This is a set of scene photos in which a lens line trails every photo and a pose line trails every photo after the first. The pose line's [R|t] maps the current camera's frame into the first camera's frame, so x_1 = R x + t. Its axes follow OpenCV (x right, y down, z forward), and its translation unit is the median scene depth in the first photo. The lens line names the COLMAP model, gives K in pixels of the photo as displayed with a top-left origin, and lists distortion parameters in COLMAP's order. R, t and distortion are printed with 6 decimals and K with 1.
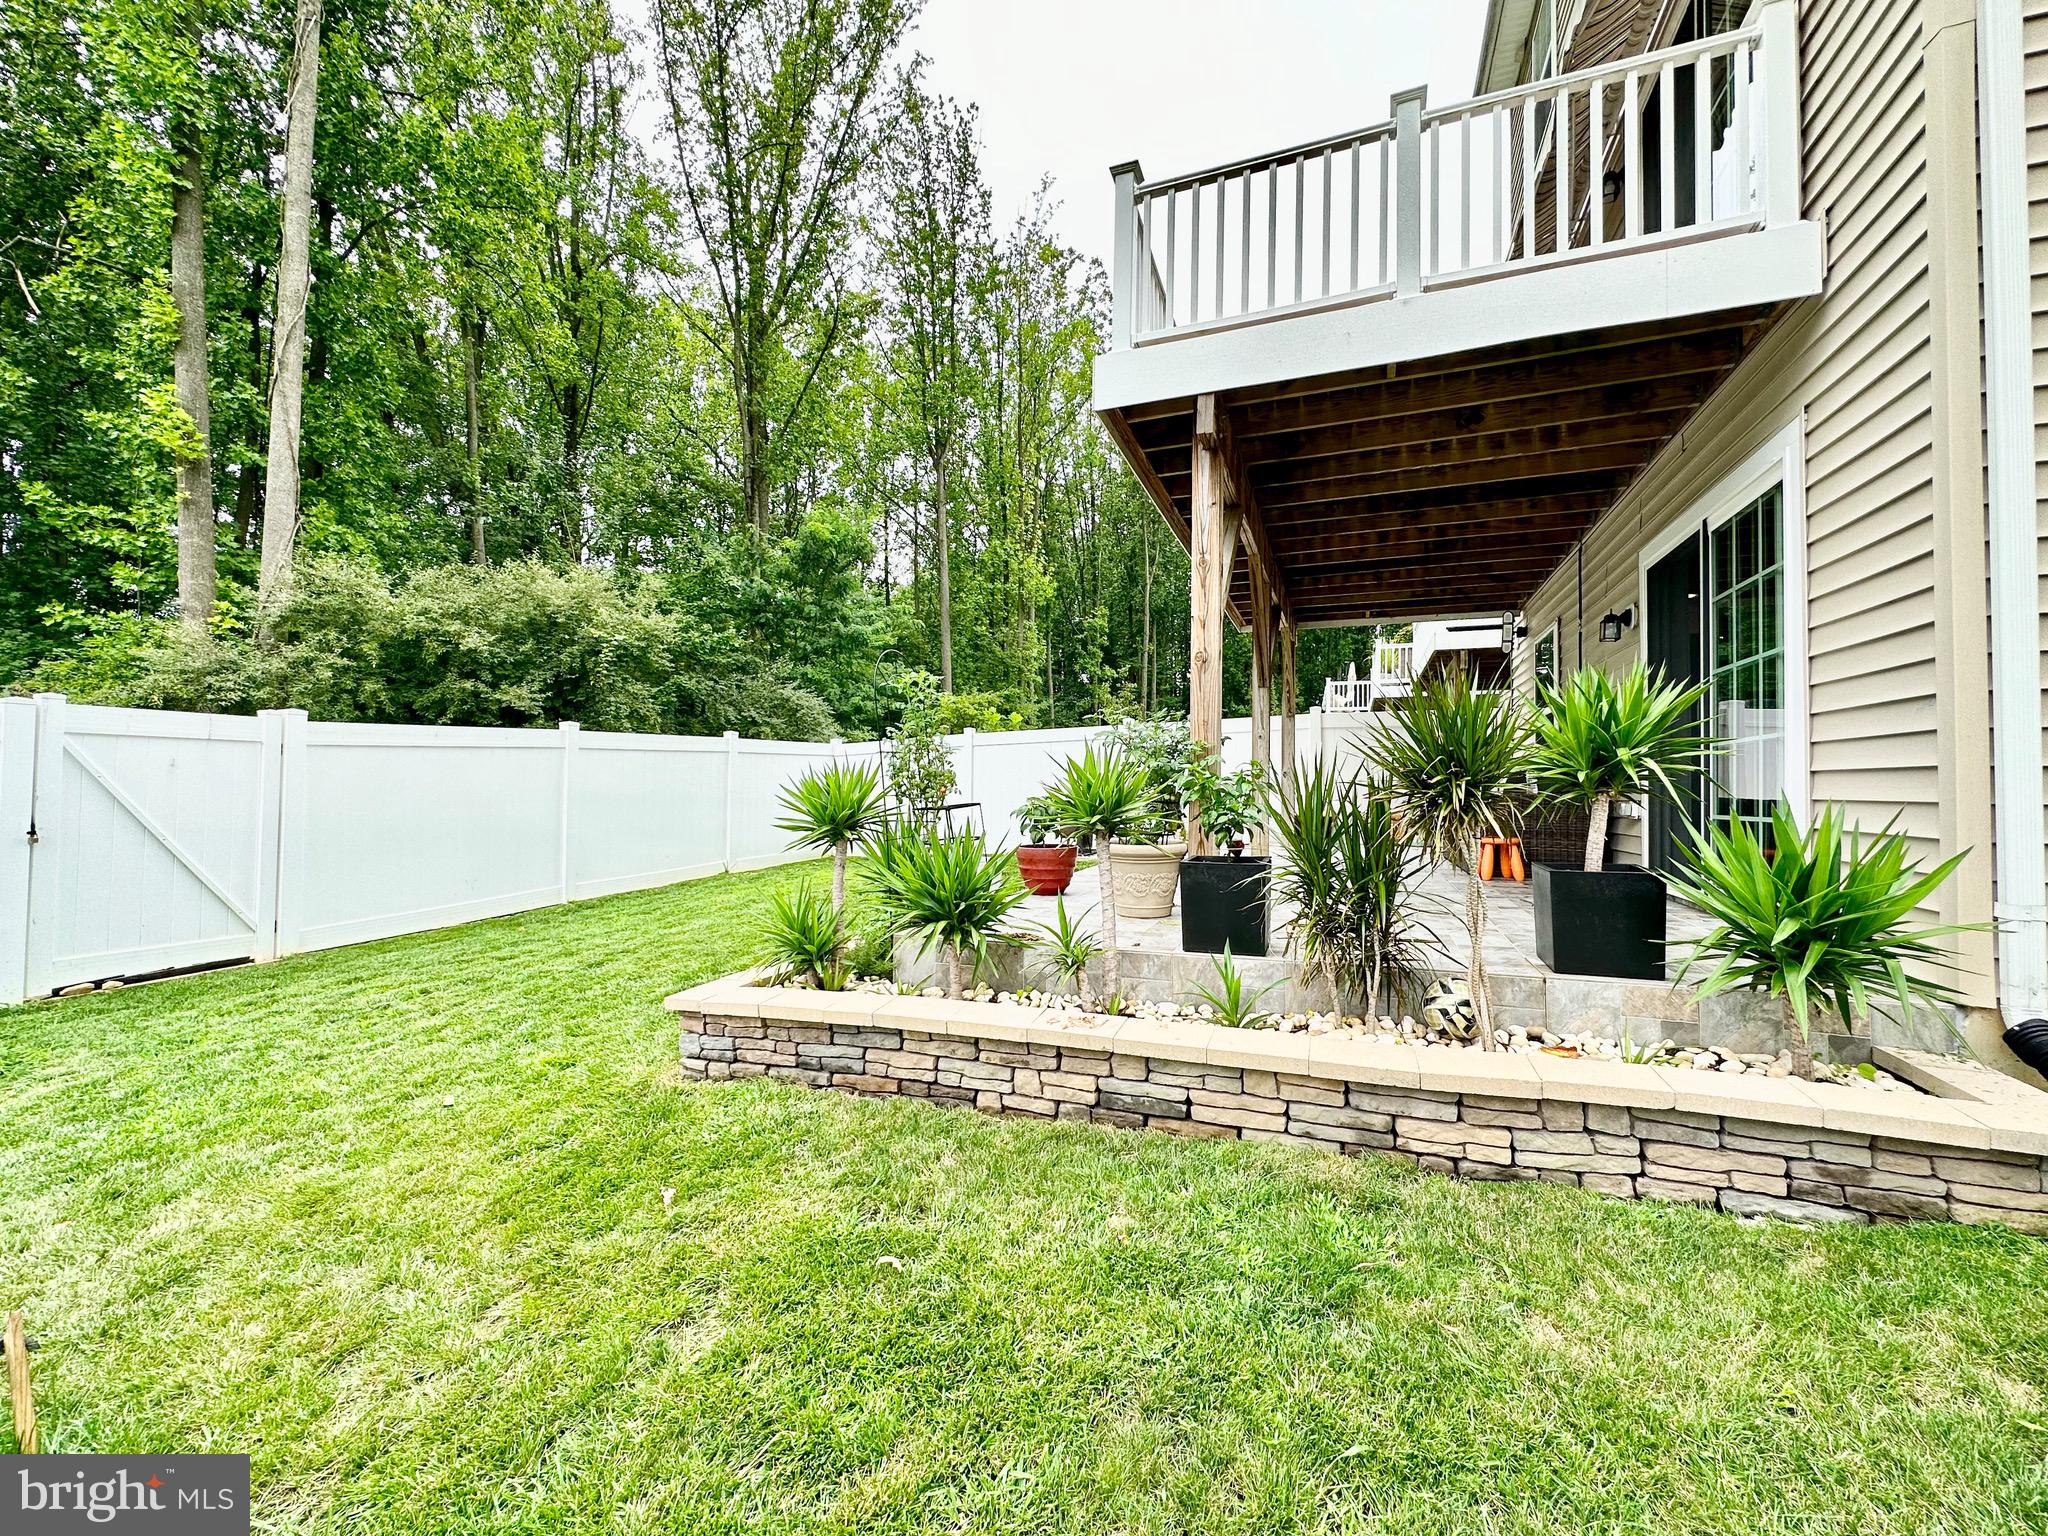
lens RADIAL K [[832.3, 0, 1028.0], [0, 832.3, 768.2], [0, 0, 1]] dist [-0.002328, 0.000106]
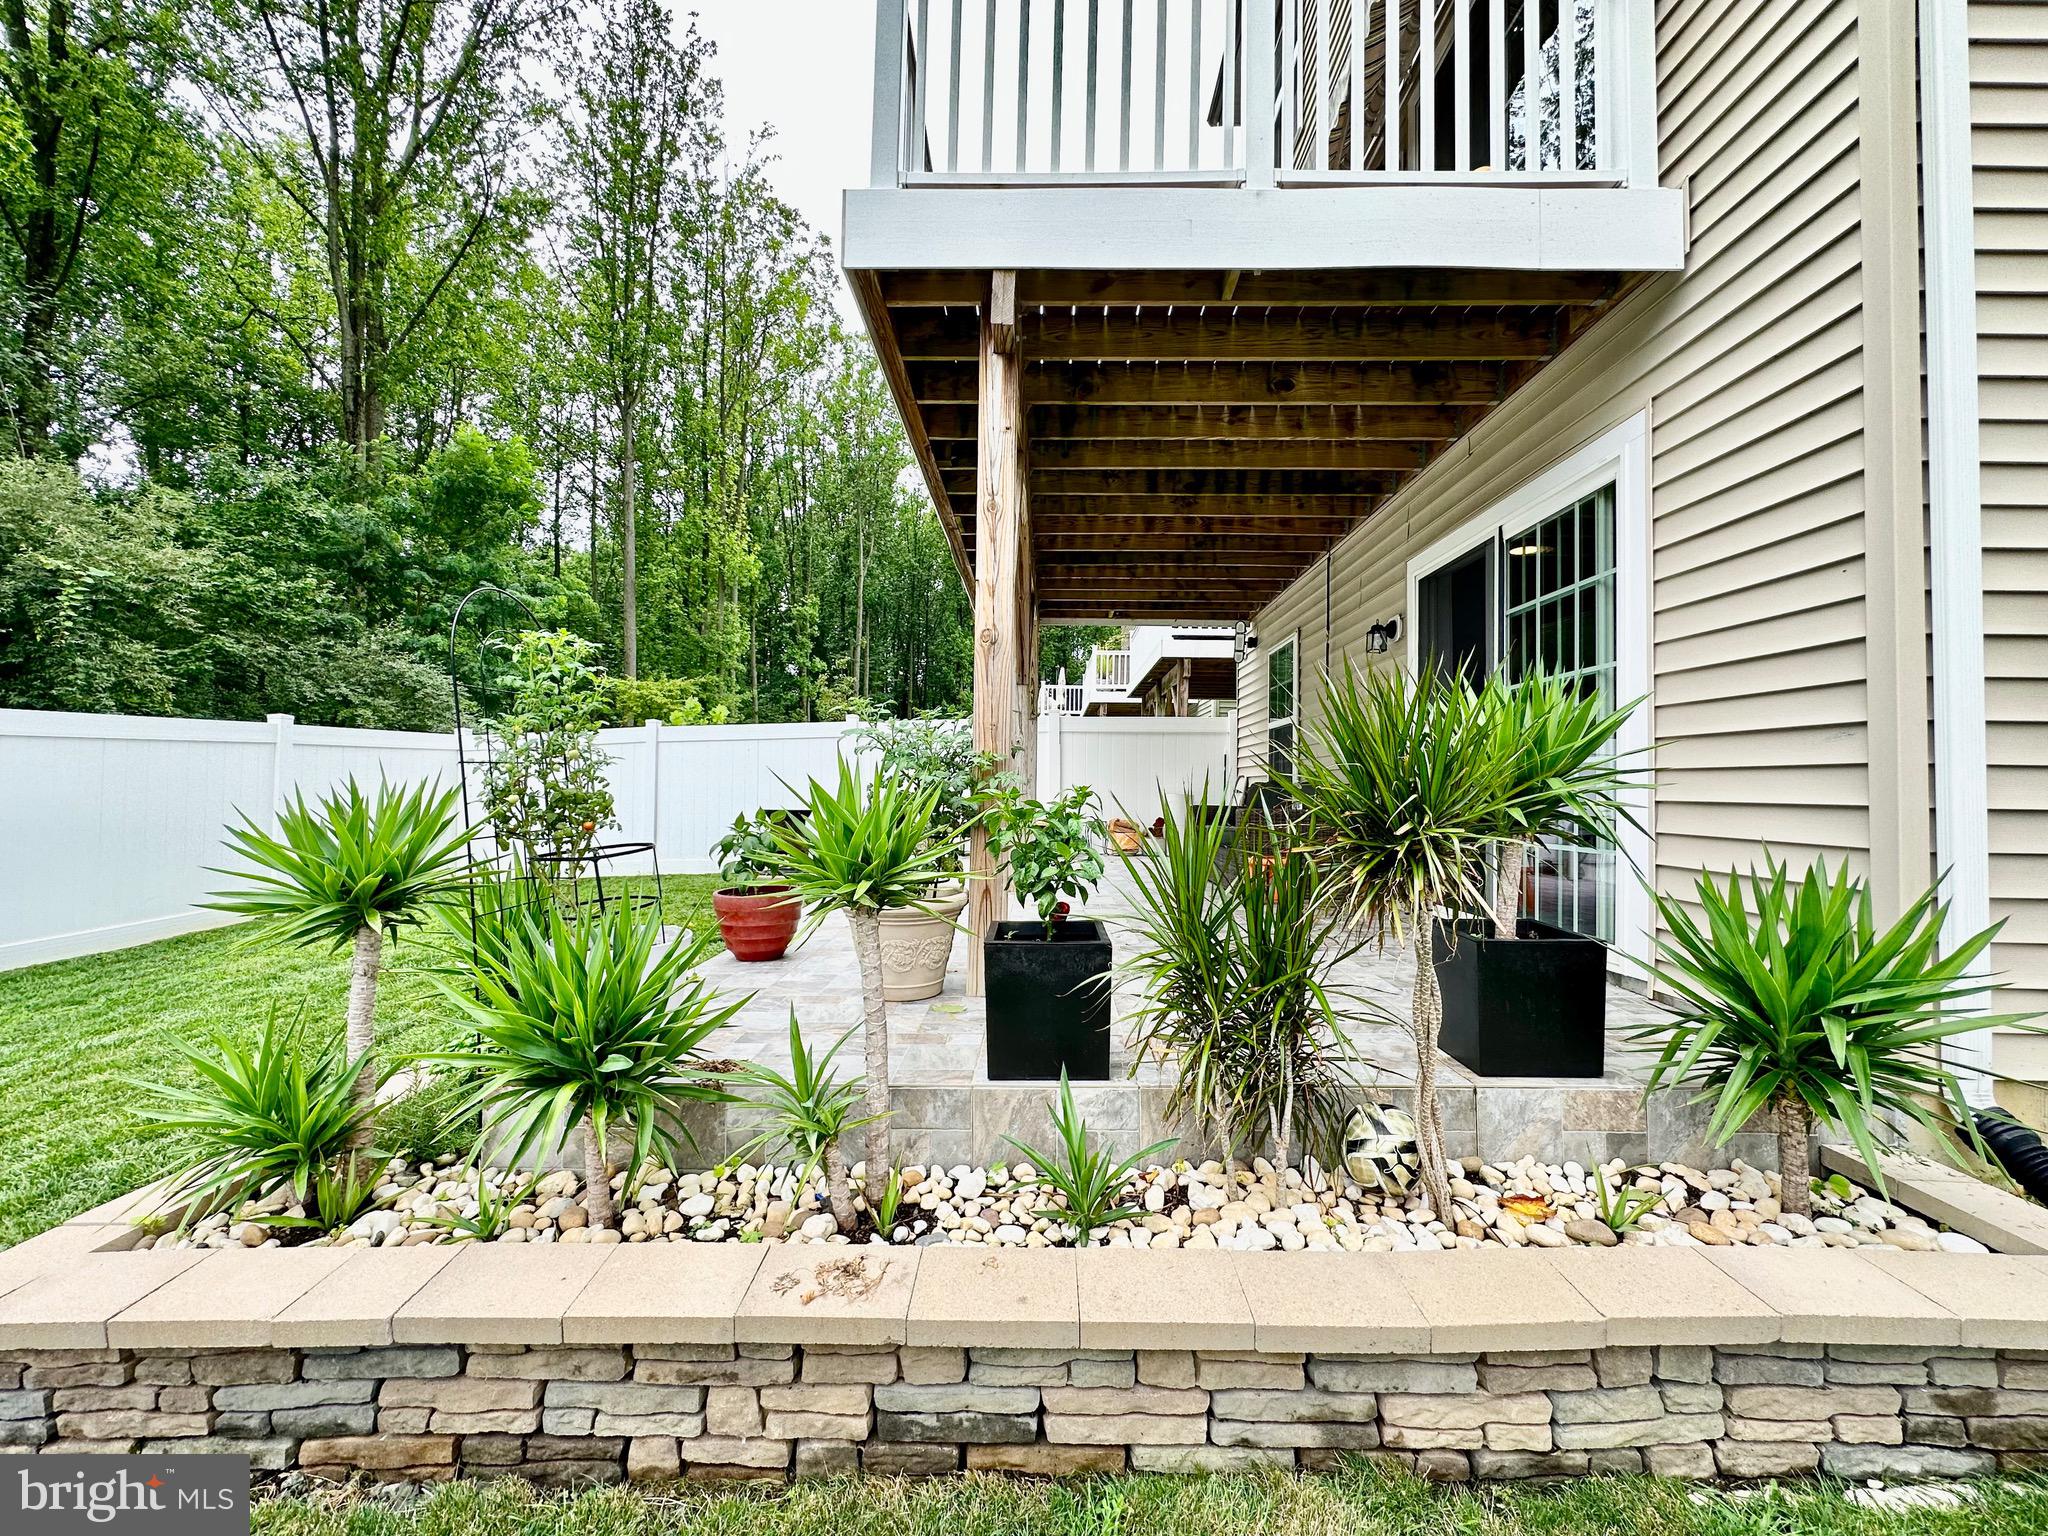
lens RADIAL K [[820.1, 0, 1026.4], [0, 820.1, 766.6], [0, 0, 1]] dist [-0.001218, 0.000132]
pose [[0.939205, 0.011875, 0.343150, -0.006323], [-0.012957, 0.999916, 0.000860, -0.019779], [-0.343111, -0.005254, 0.939280, 0.306889]]
